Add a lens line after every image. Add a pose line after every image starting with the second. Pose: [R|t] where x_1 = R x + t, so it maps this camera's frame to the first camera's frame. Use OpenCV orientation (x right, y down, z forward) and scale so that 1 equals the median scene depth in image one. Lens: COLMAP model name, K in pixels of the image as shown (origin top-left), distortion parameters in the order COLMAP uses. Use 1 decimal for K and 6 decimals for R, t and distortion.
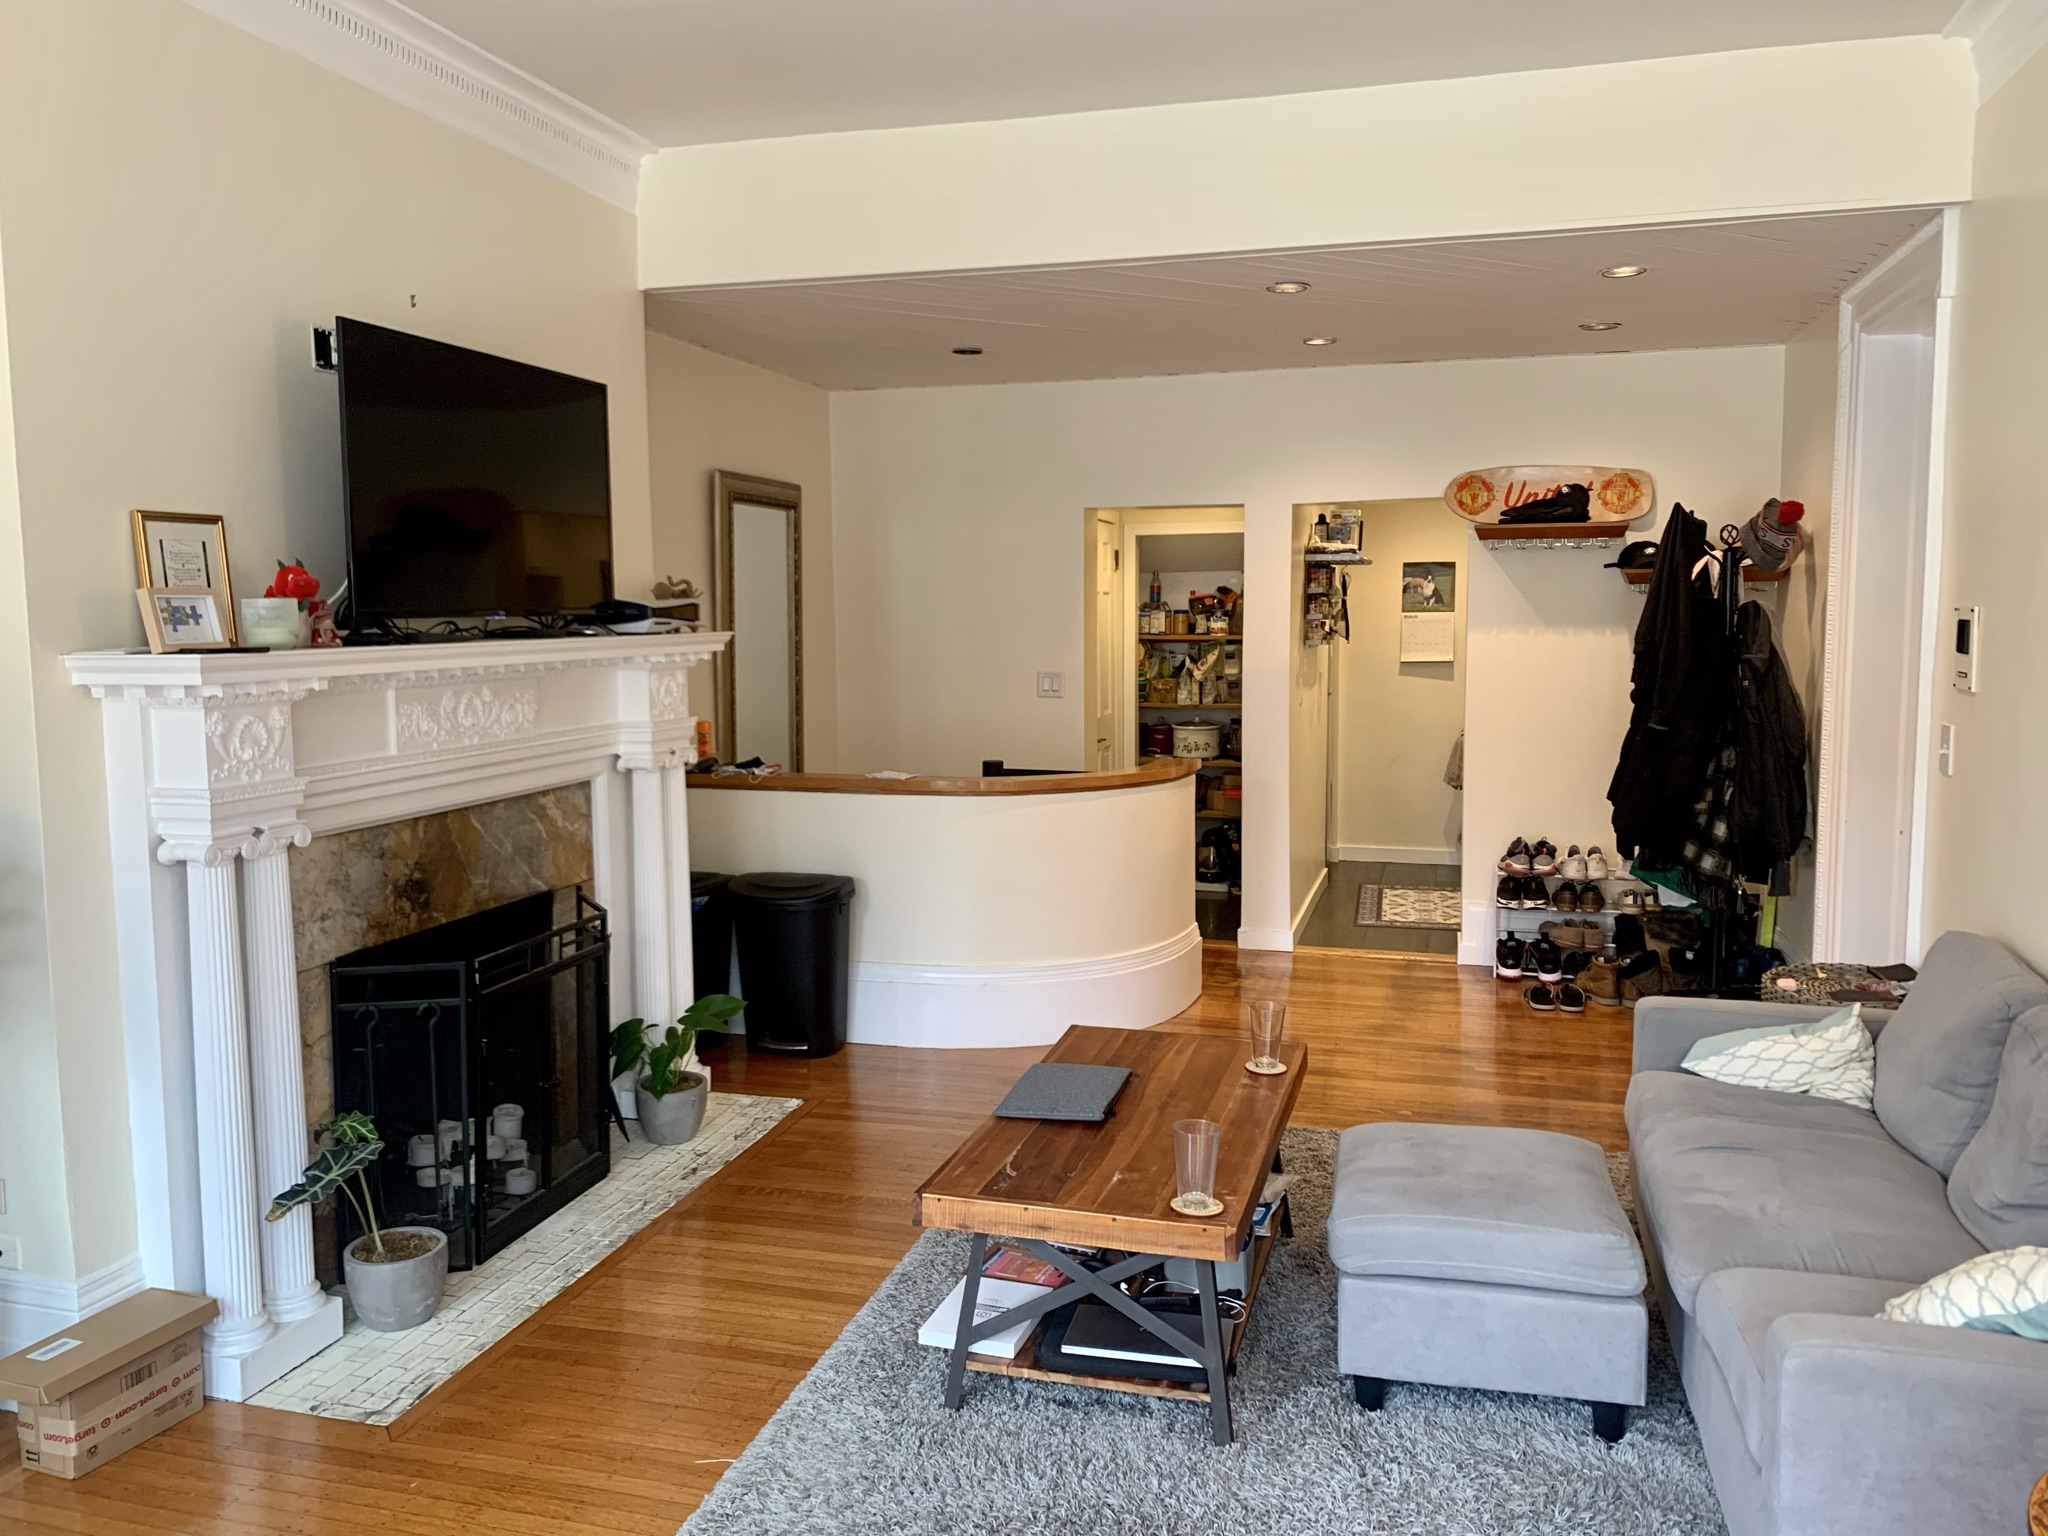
lens RADIAL K [[1598.3, 0, 1022.7], [0, 1598.3, 766.5], [0, 0, 1]] dist [0.004080, 0.000664]
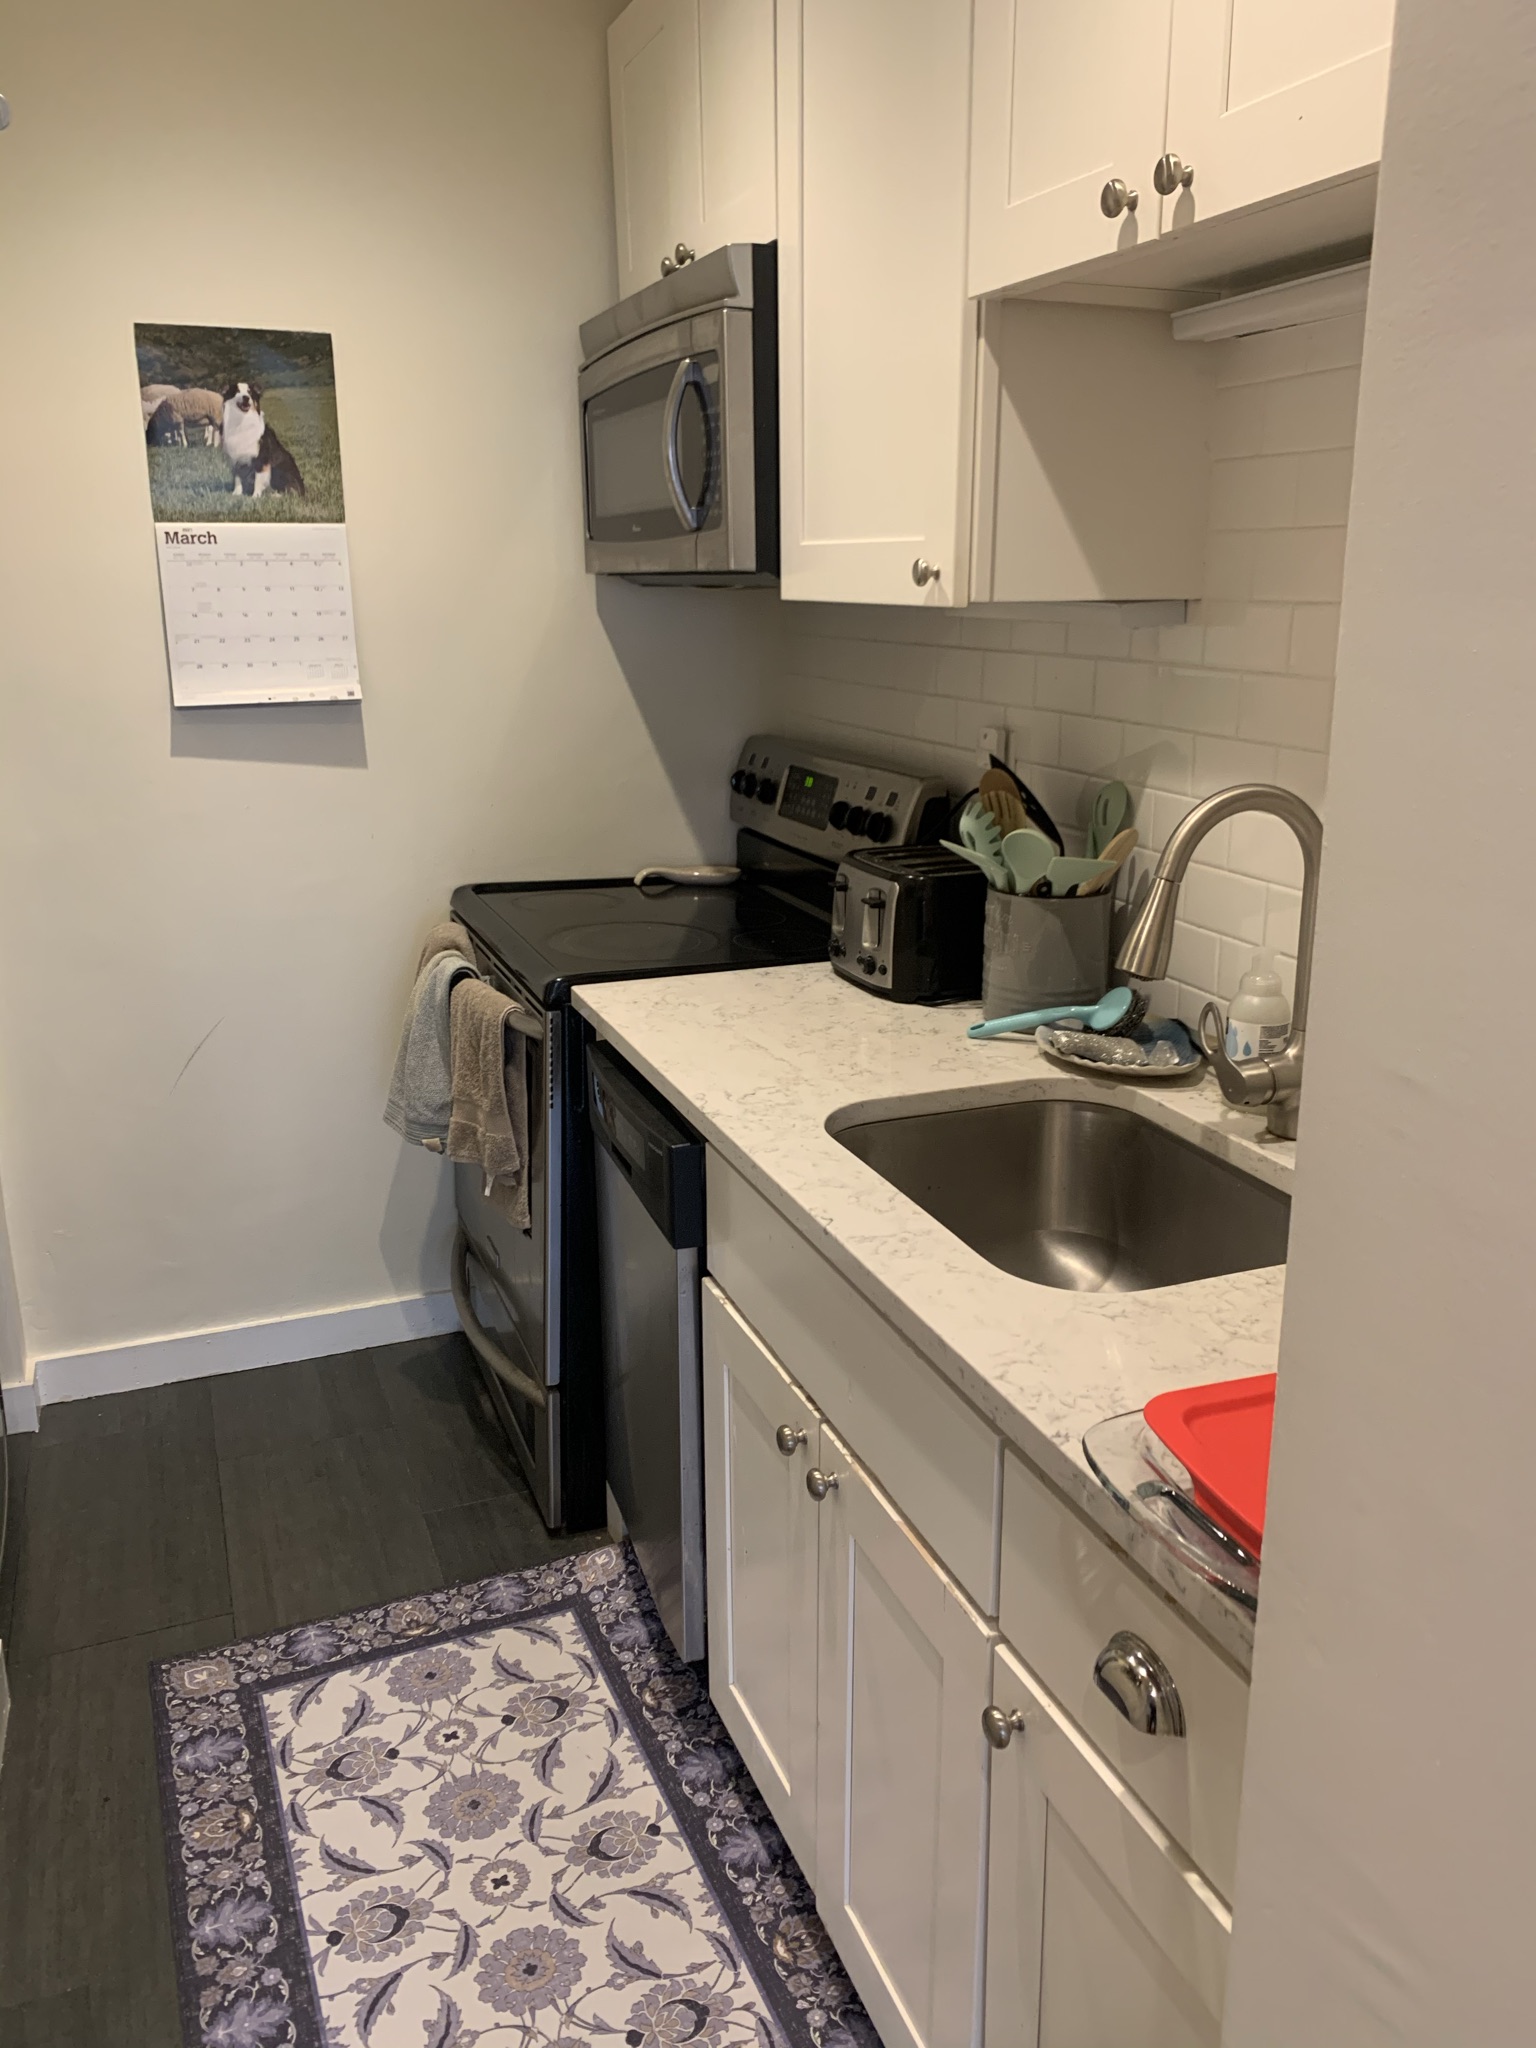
lens RADIAL K [[1598.3, 0, 769.9], [0, 1598.3, 1021.0], [0, 0, 1]] dist [0.004080, 0.000664]
pose [[0.798354, -0.145291, 0.584399, 0.150385], [0.049774, 0.983058, 0.176408, -0.055726], [-0.600128, -0.111748, 0.792060, 0.715962]]
